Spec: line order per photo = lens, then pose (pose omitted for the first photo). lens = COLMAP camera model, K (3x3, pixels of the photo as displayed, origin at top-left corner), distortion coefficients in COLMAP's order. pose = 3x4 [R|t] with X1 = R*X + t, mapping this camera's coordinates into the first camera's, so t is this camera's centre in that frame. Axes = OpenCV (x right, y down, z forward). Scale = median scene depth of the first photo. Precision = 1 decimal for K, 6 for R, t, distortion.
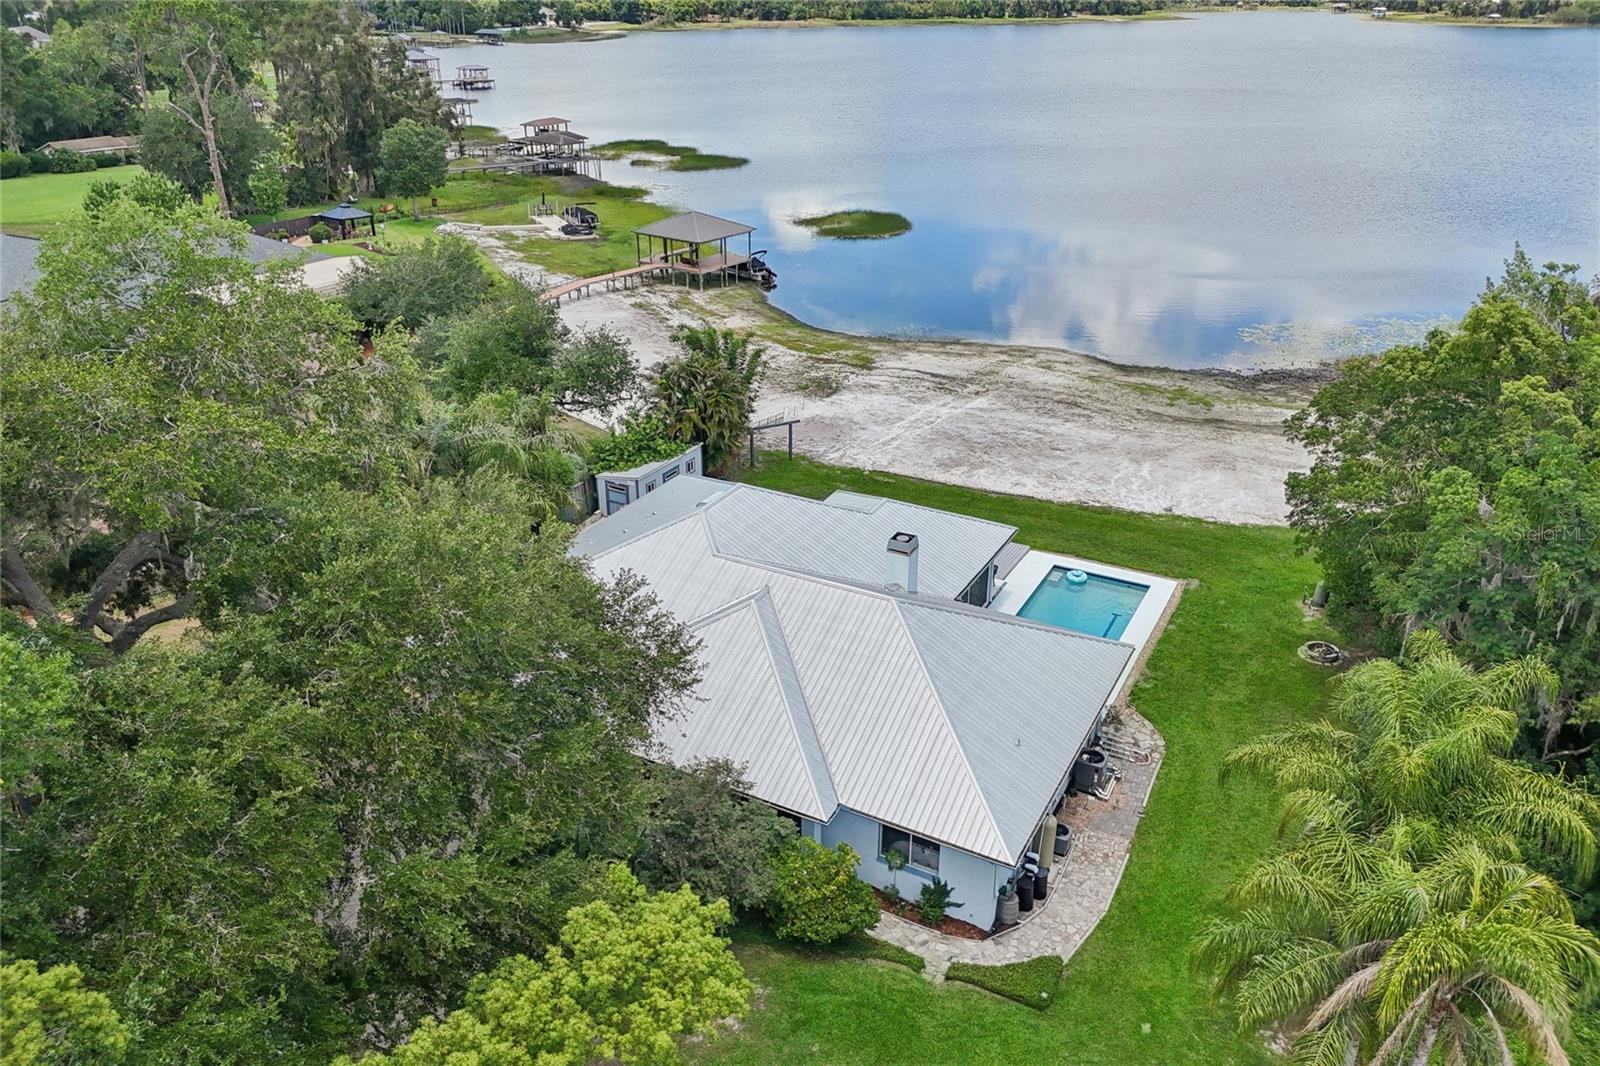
lens RADIAL K [[1180.4, 0, 794.0], [0, 1180.4, 517.9], [0, 0, 1]] dist [0.061512, -0.055080]
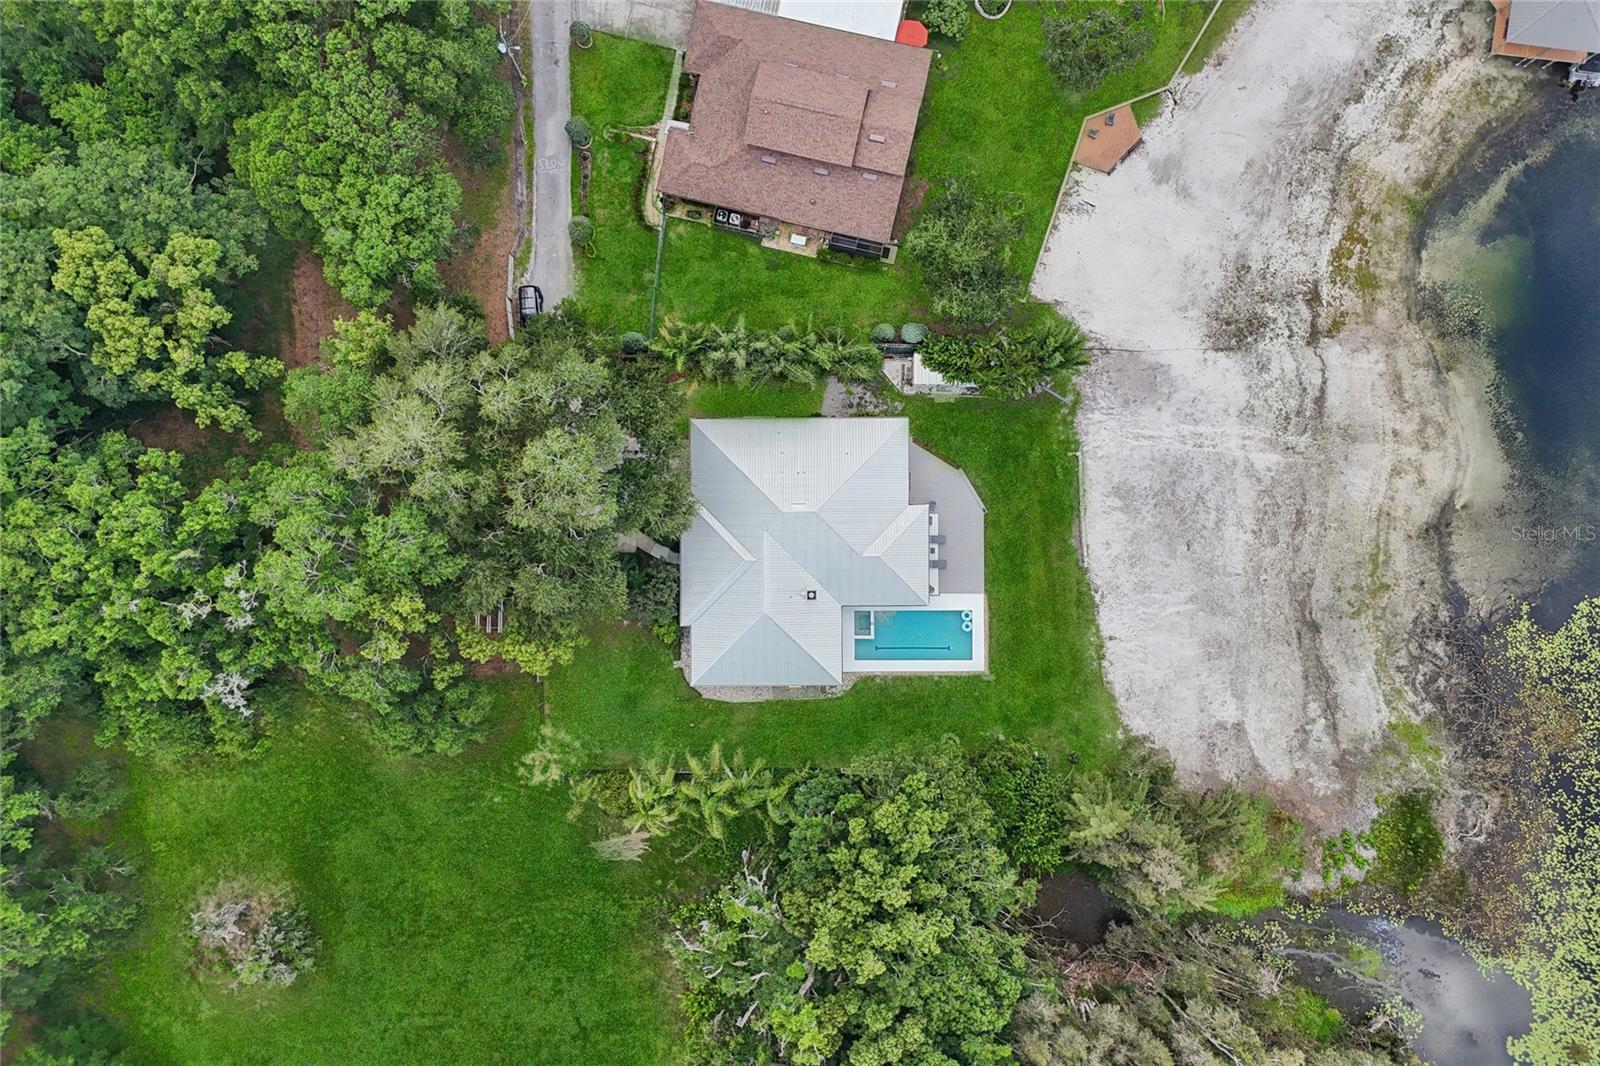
lens RADIAL K [[1180.4, 0, 797.8], [0, 1180.4, 530.4], [0, 0, 1]] dist [0.061512, -0.055080]
pose [[0.479364, 0.877609, -0.003637, -0.011613], [-0.352379, 0.196267, 0.915045, -0.985962], [0.803765, -0.437358, 0.403335, 0.039483]]
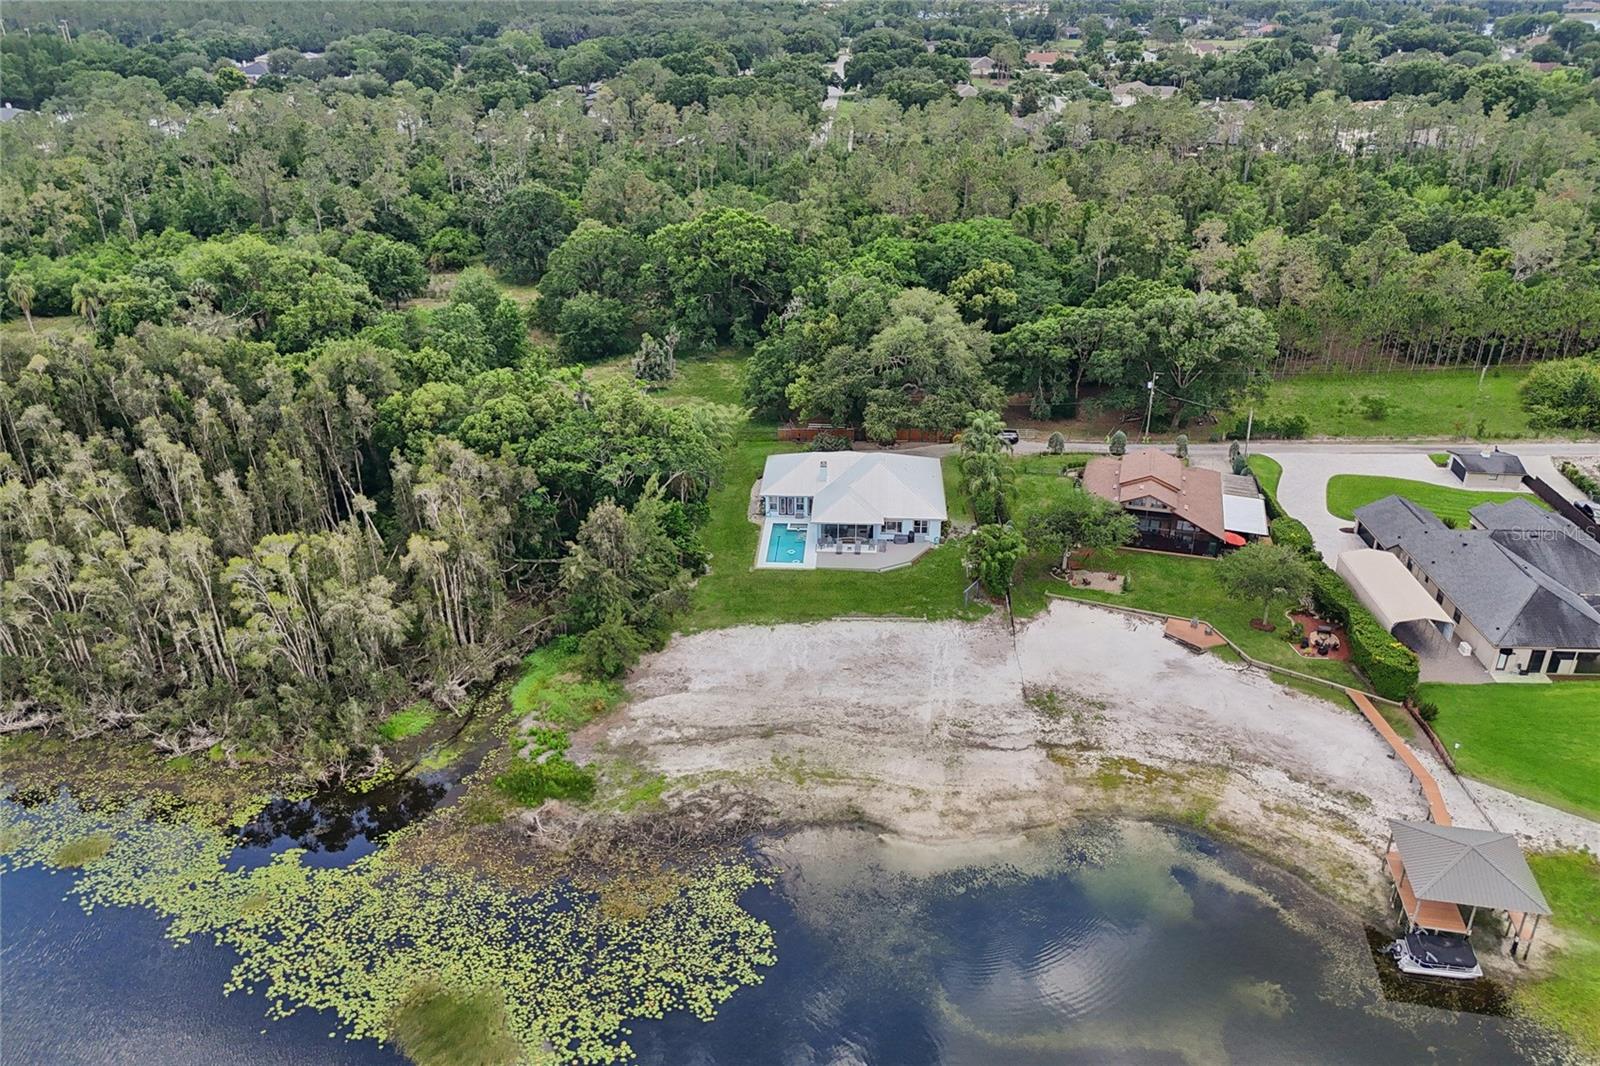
lens RADIAL K [[1180.4, 0, 792.7], [0, 1180.4, 532.2], [0, 0, 1]] dist [0.061512, -0.055080]
pose [[-0.909382, 0.185654, -0.372233, 0.705461], [-0.169748, 0.651335, 0.739560, -1.120654], [0.379751, 0.735728, -0.560798, 1.424923]]
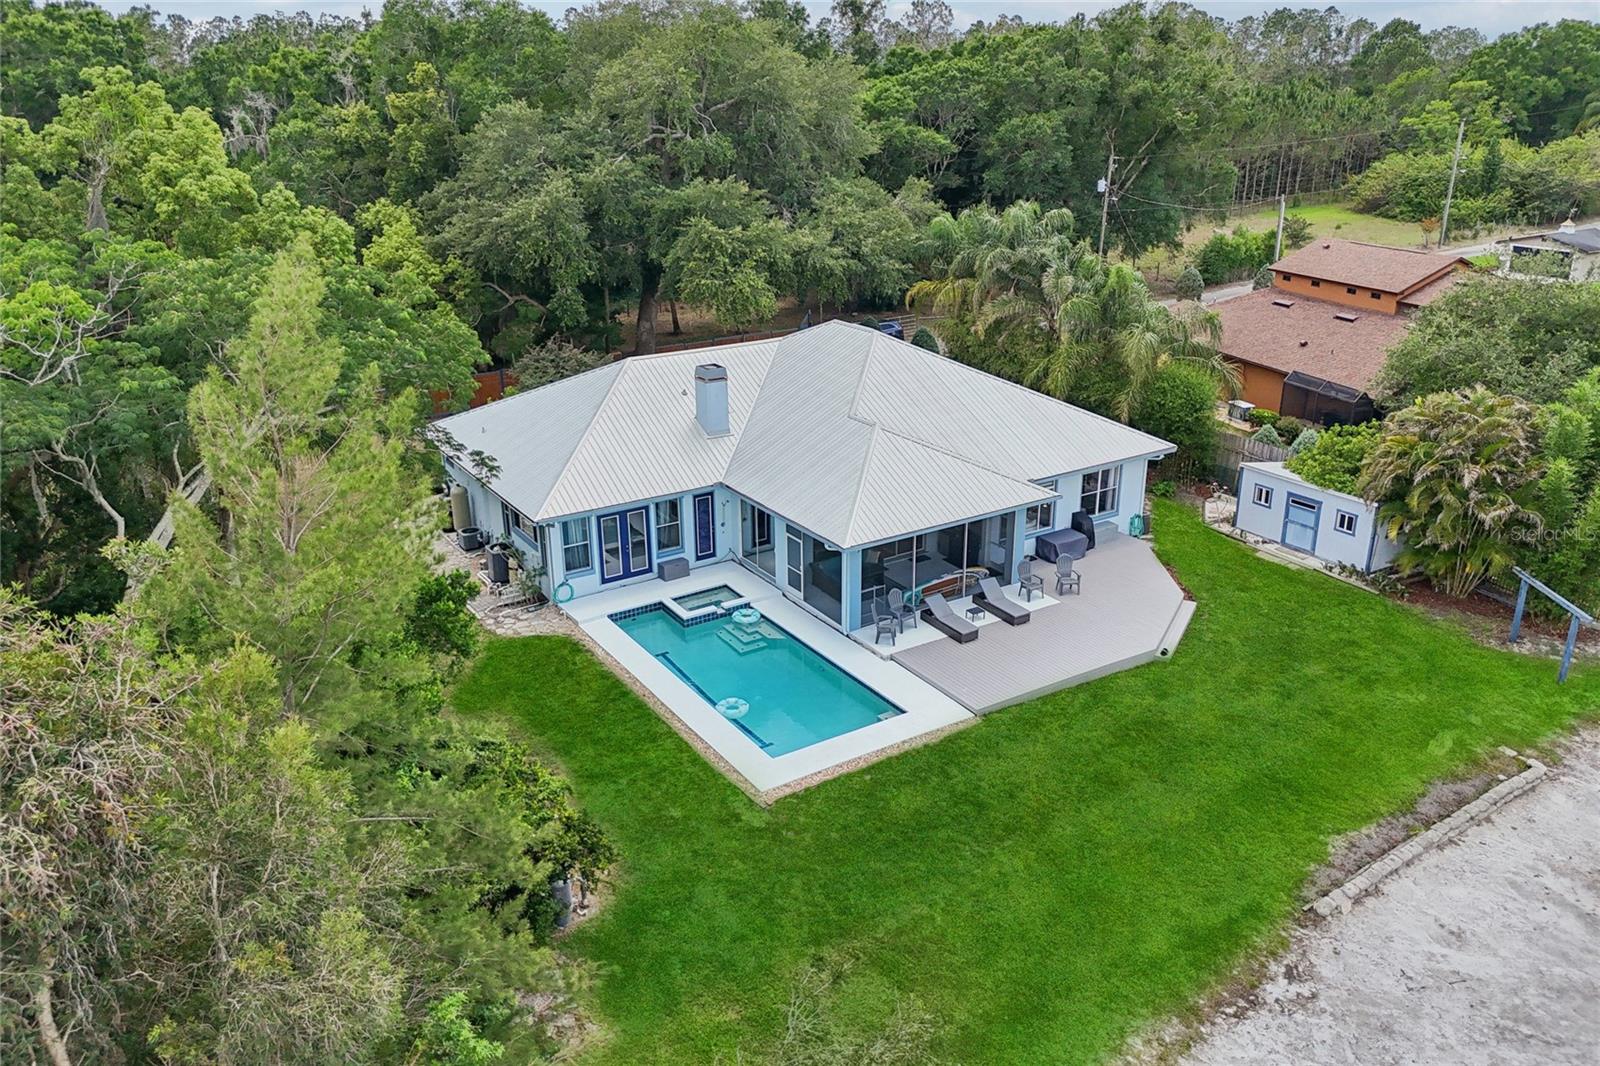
lens RADIAL K [[1180.4, 0, 804.7], [0, 1180.4, 534.1], [0, 0, 1]] dist [0.061512, -0.055080]
pose [[-0.487412, 0.314258, -0.814661, 0.425695], [-0.352707, 0.782627, 0.512925, -0.189757], [0.798766, 0.537342, -0.270621, 0.651437]]
